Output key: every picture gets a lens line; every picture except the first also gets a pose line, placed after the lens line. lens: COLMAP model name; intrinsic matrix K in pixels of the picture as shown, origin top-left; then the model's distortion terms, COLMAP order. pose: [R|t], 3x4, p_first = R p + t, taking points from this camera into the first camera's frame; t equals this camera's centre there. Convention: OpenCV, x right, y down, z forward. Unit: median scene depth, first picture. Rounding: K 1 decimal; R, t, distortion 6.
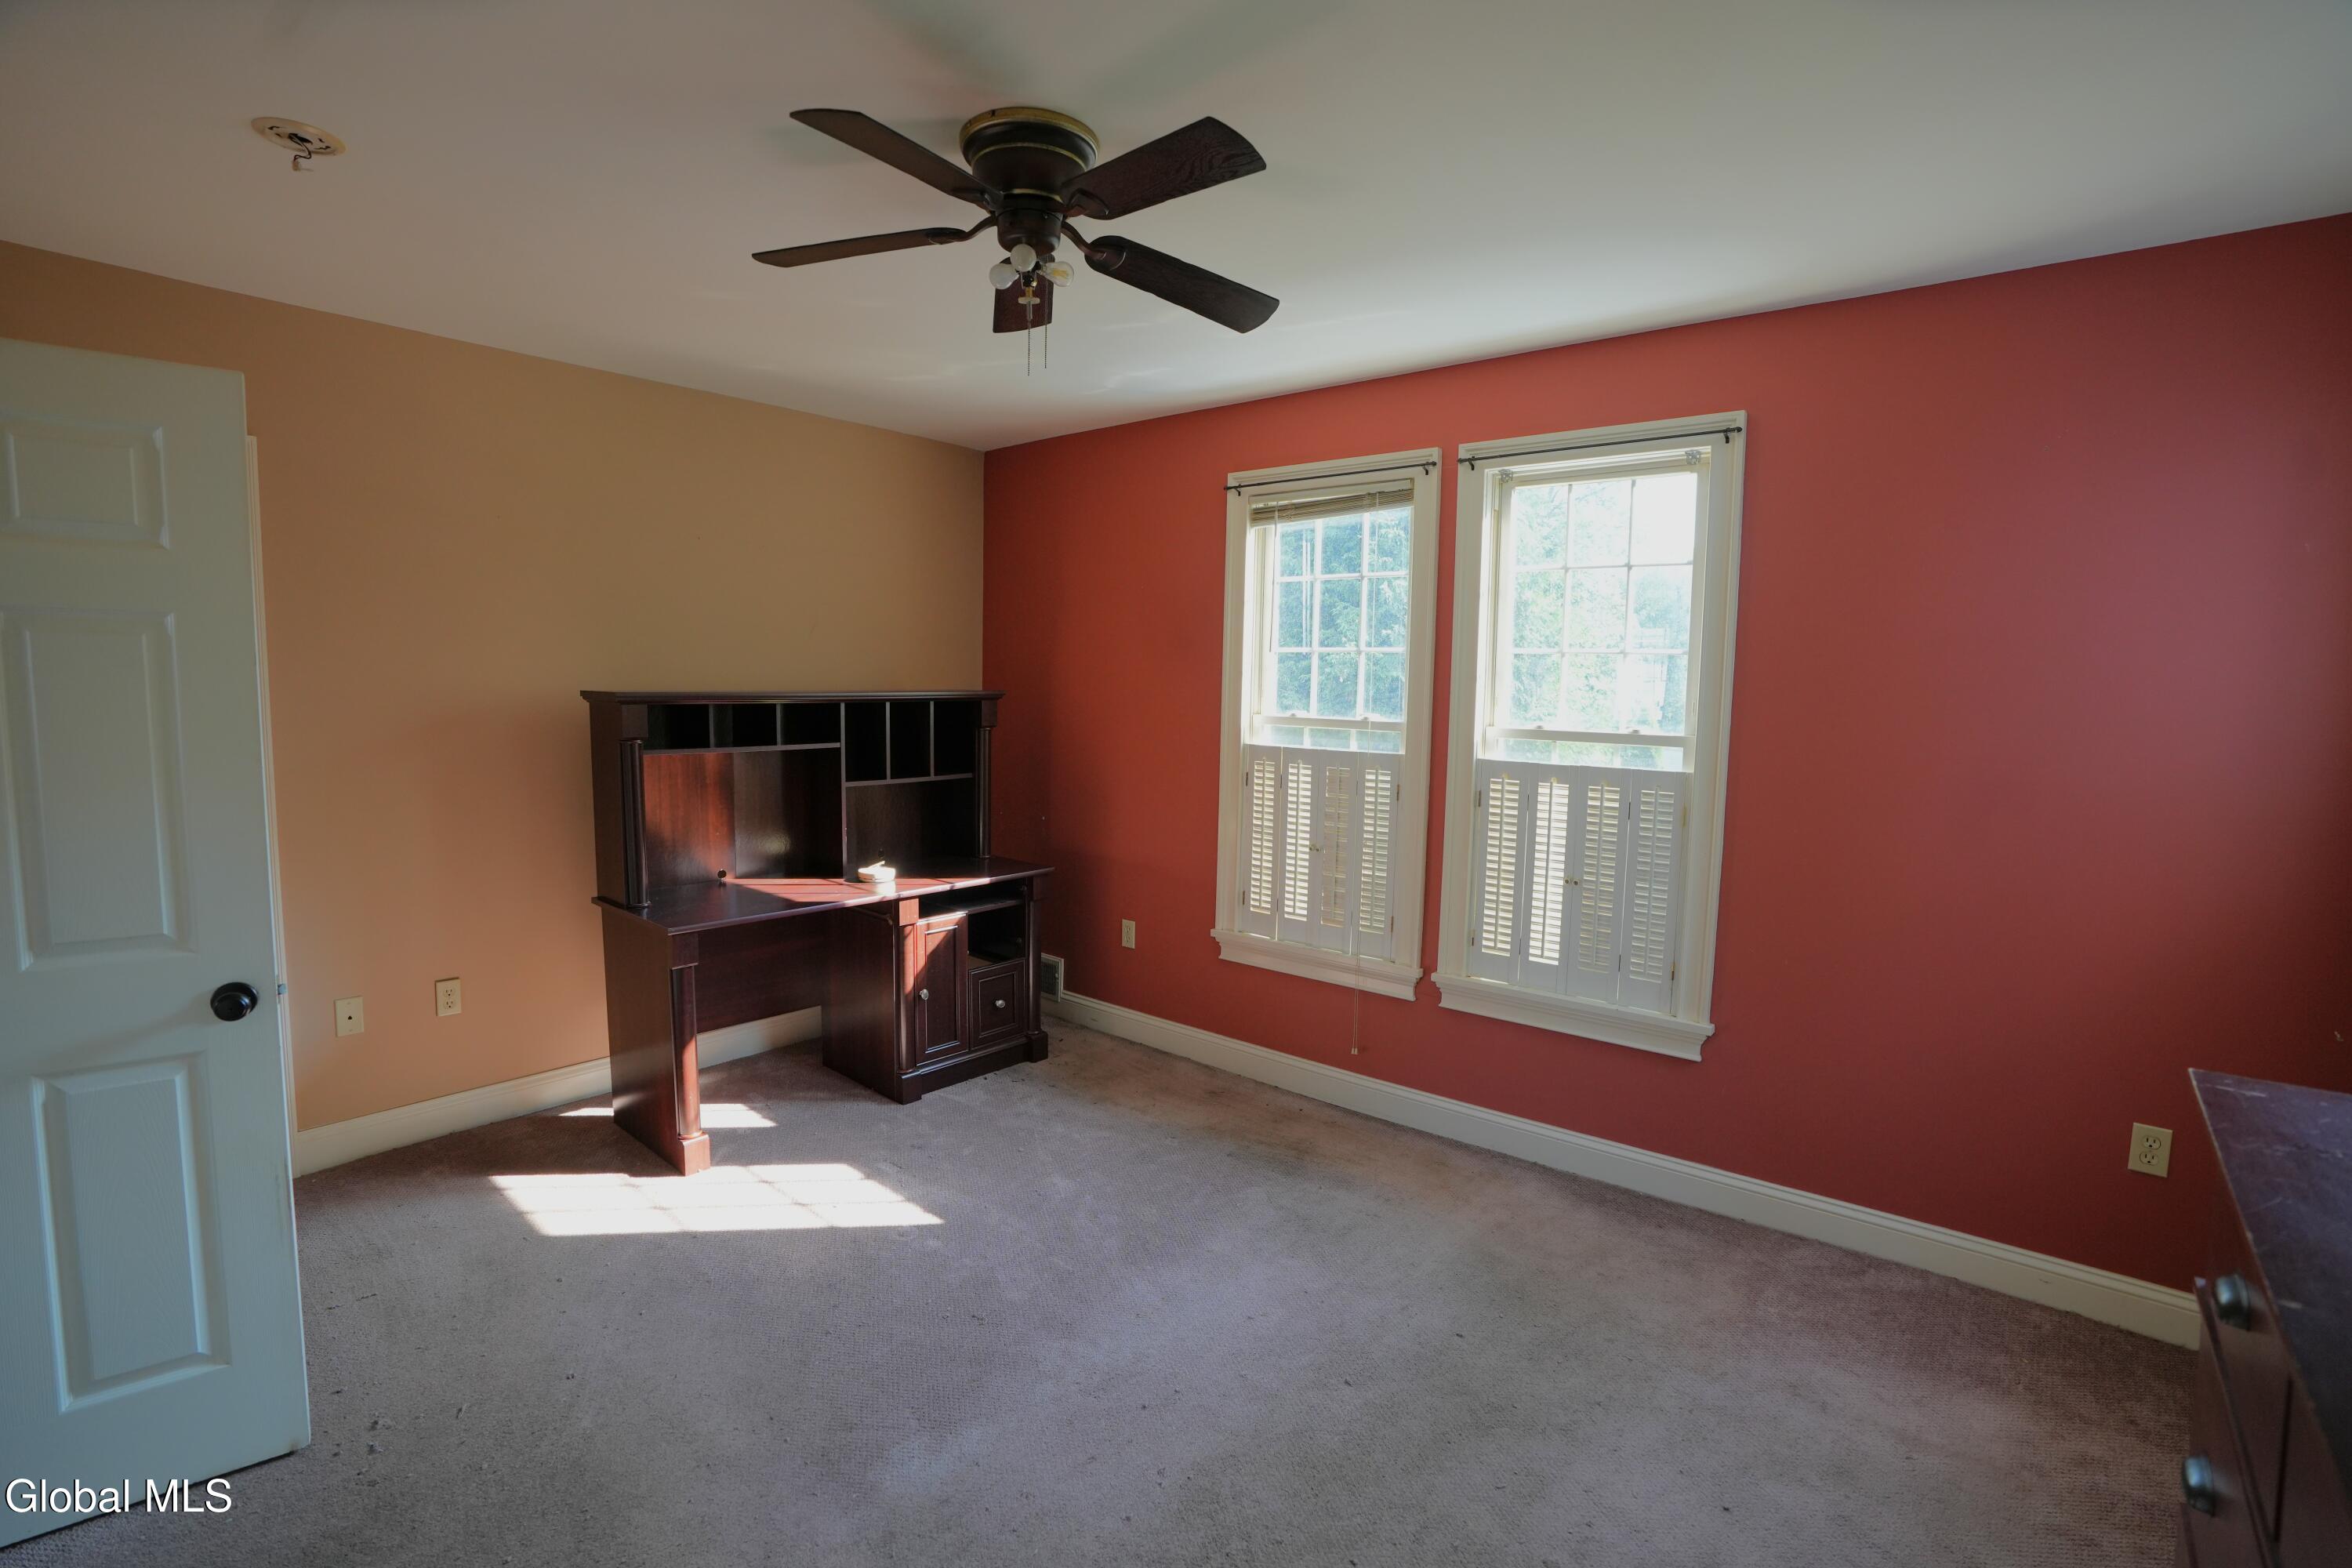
lens RADIAL K [[1070.2, 0, 1175.3], [0, 1070.2, 773.6], [0, 0, 1]] dist [-0.078332, 0.026831]
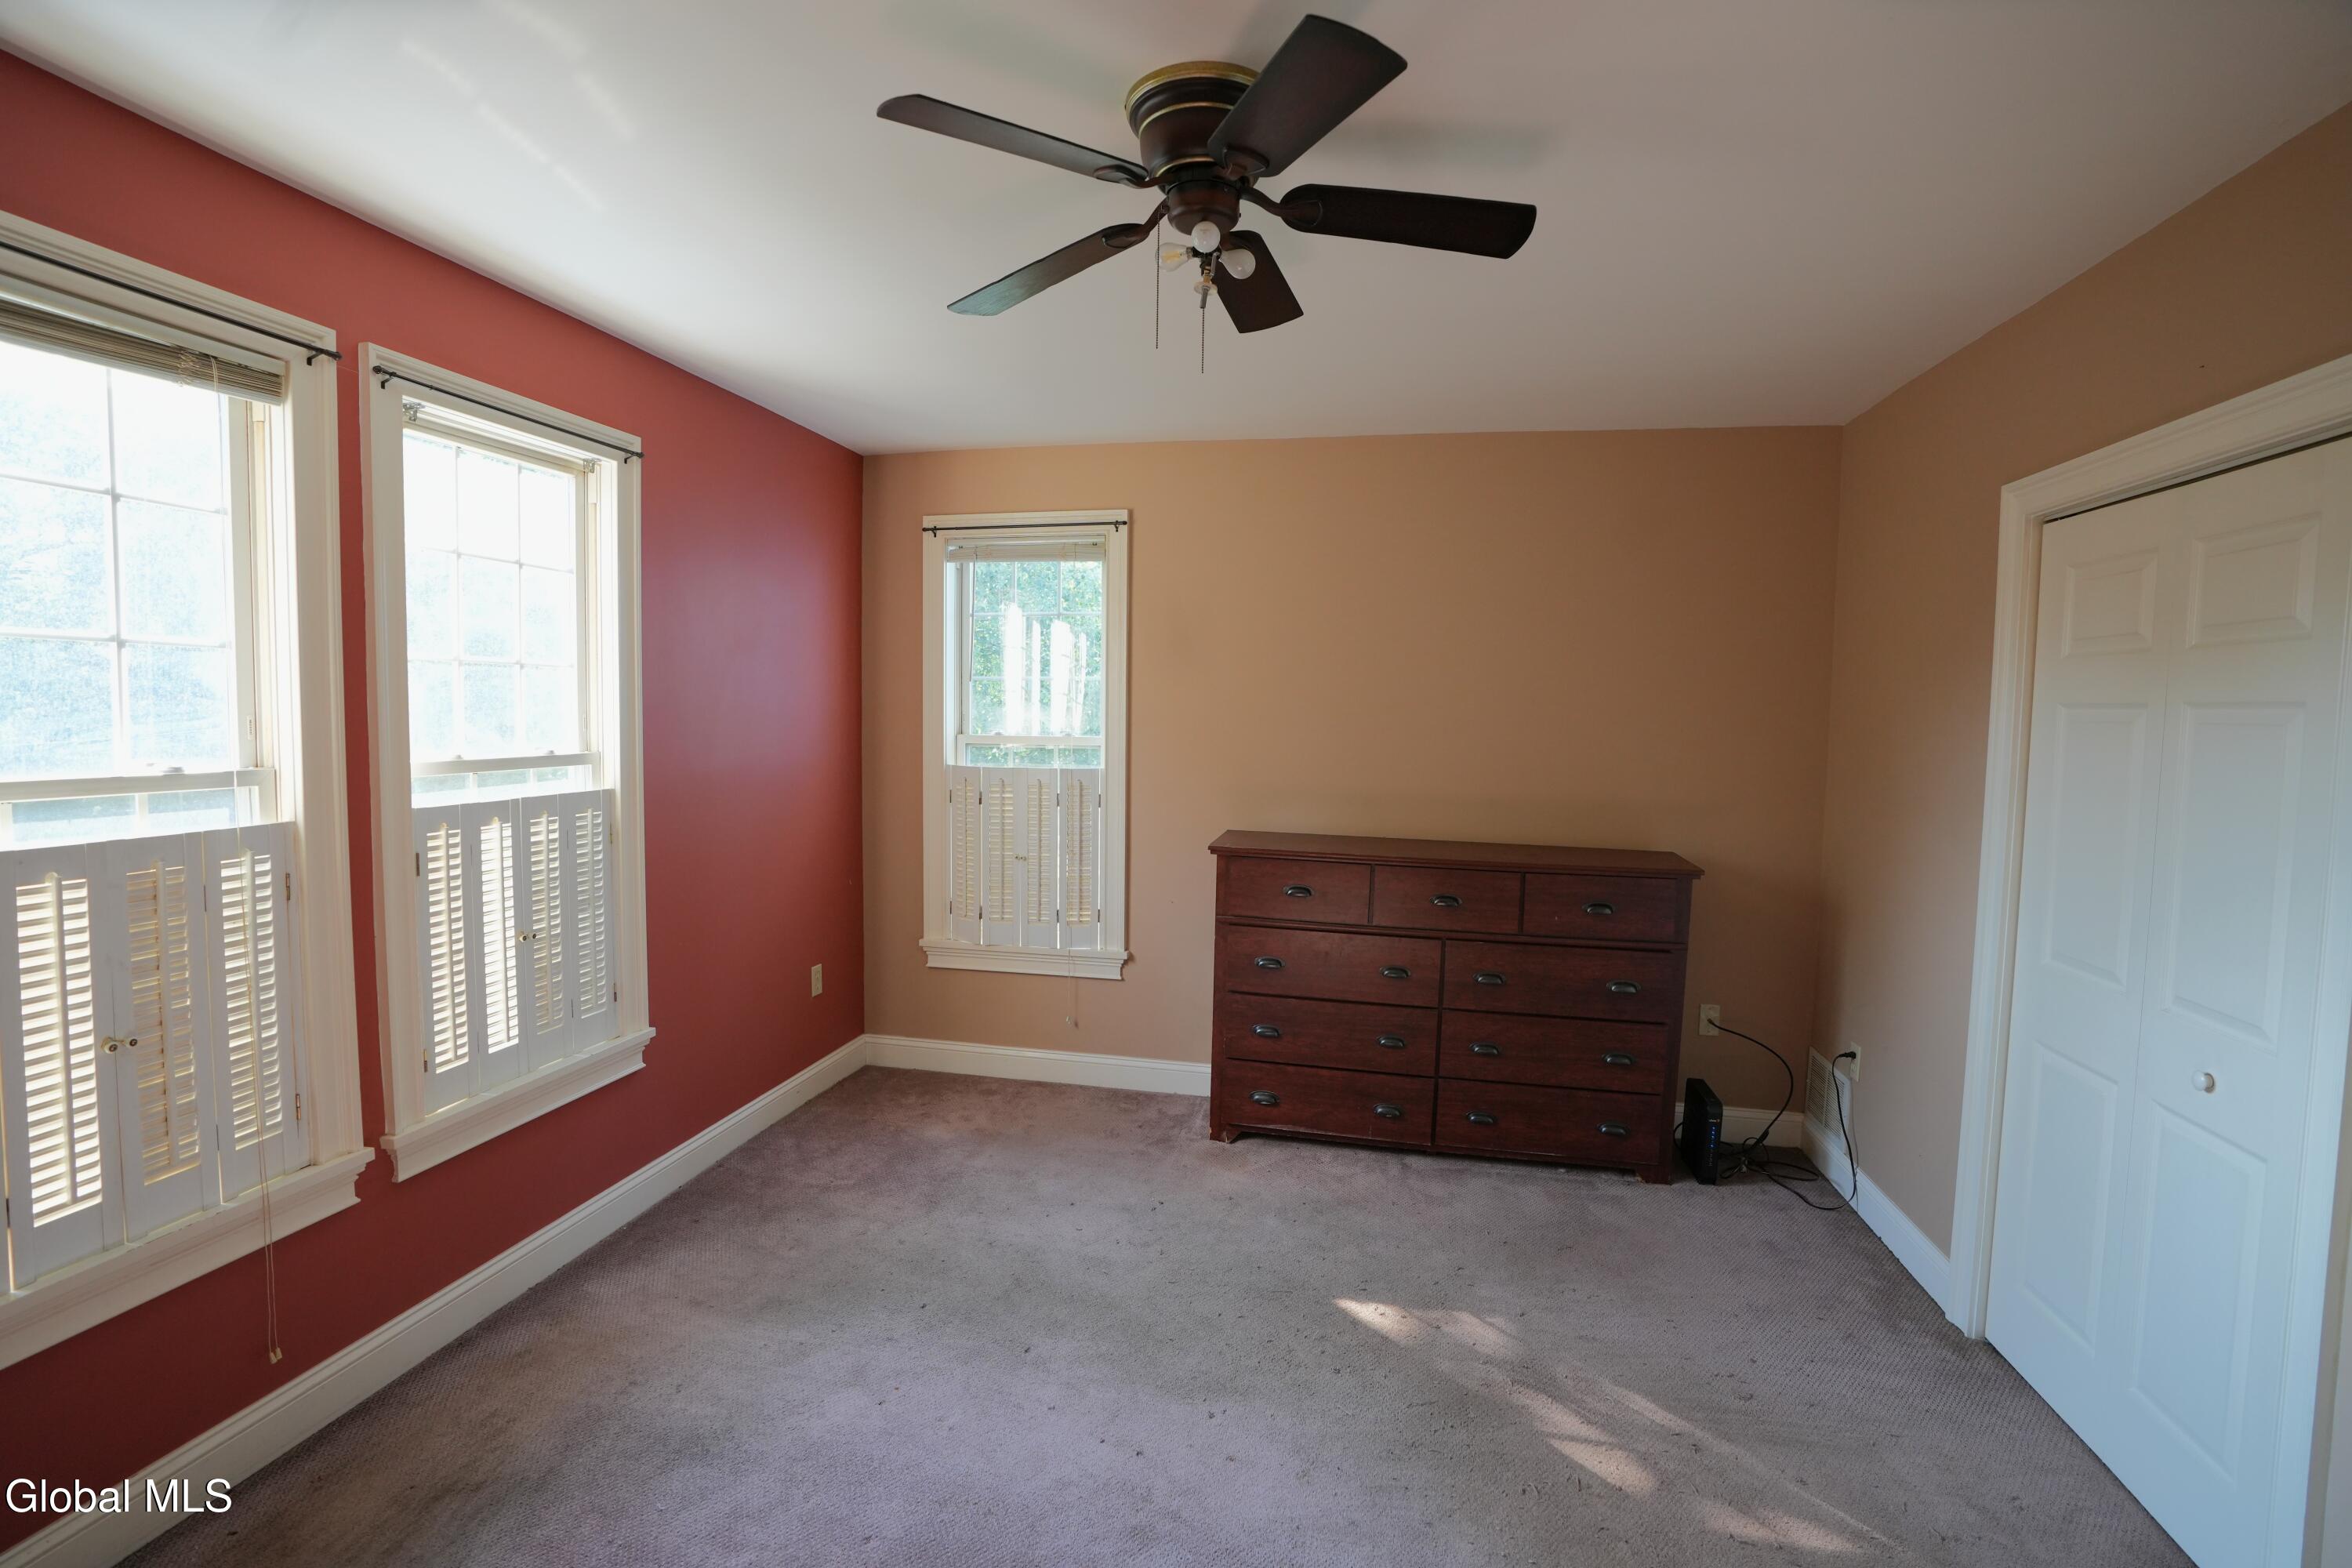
lens RADIAL K [[1070.2, 0, 1175.3], [0, 1070.2, 773.6], [0, 0, 1]] dist [-0.078332, 0.026831]
pose [[-0.461256, -0.074666, 0.884120, -0.558170], [0.060721, 0.991460, 0.115410, -0.086348], [-0.885187, 0.106918, -0.452783, 0.878316]]
